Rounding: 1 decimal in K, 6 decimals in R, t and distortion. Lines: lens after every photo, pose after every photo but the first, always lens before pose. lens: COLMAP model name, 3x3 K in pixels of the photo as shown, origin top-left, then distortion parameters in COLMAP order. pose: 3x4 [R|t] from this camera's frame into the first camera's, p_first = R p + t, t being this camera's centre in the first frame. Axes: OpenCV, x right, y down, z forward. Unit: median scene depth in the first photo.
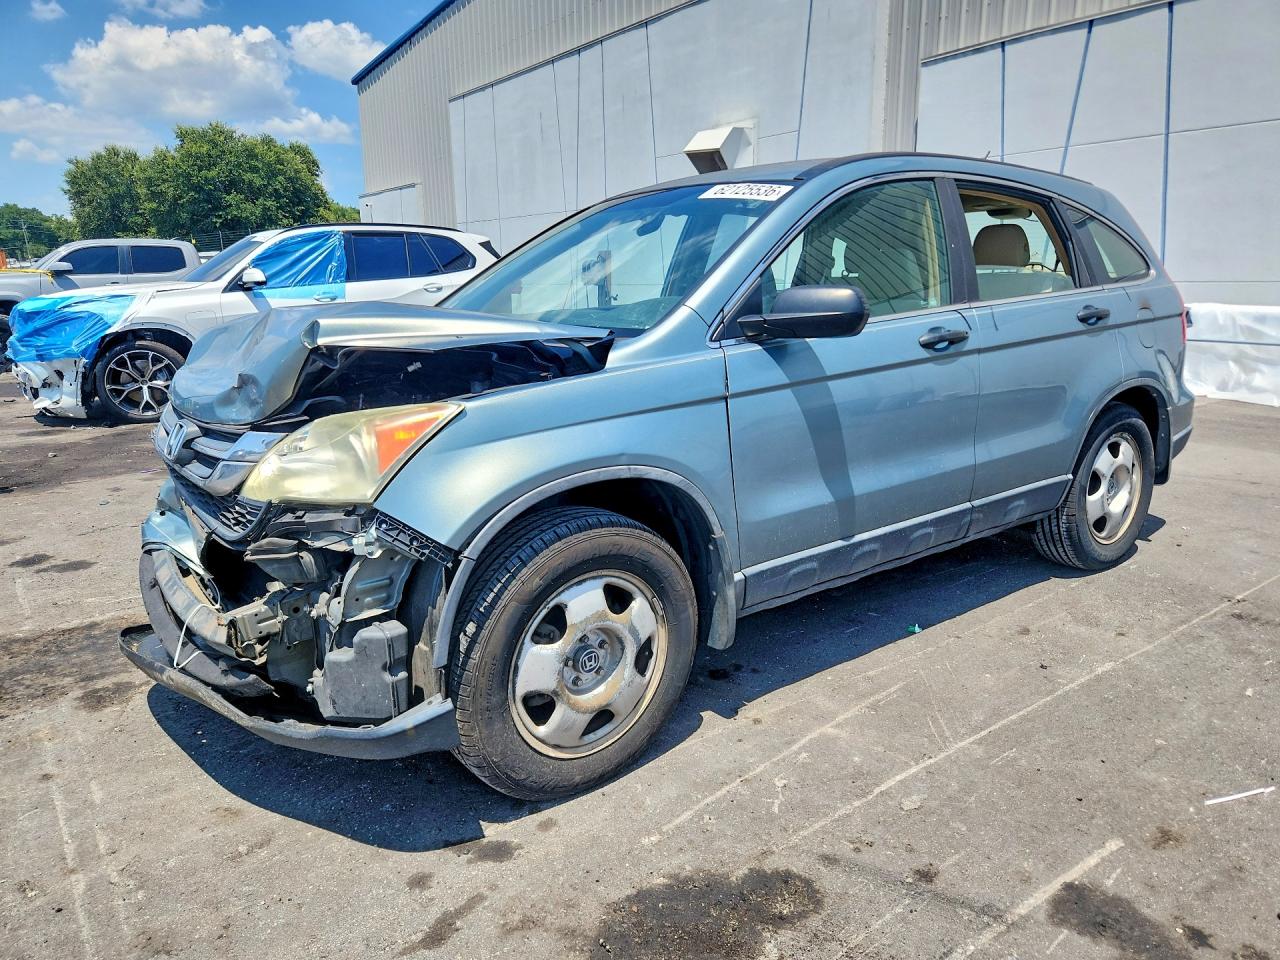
lens RADIAL K [[1011.4, 0, 644.0], [0, 1011.4, 479.5], [0, 0, 1]] dist [0.026833, -0.001071]
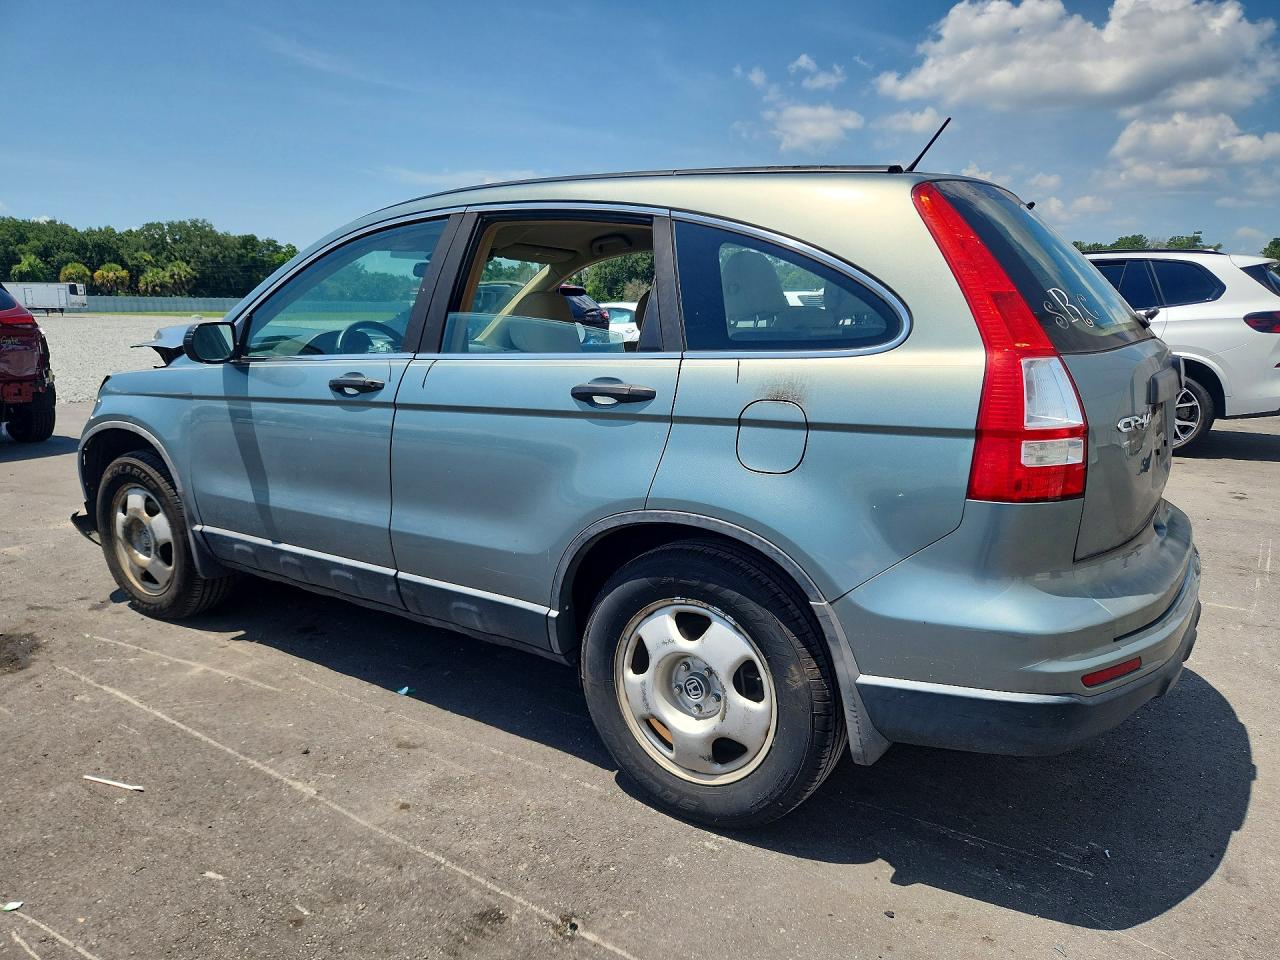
lens RADIAL K [[1011.4, 0, 644.0], [0, 1011.4, 479.5], [0, 0, 1]] dist [0.026833, -0.001071]
pose [[0.187207, 0.176437, -0.966345, 1.357365], [-0.204504, 0.969183, 0.137337, -0.251263], [0.960797, 0.171911, 0.217520, 1.111592]]
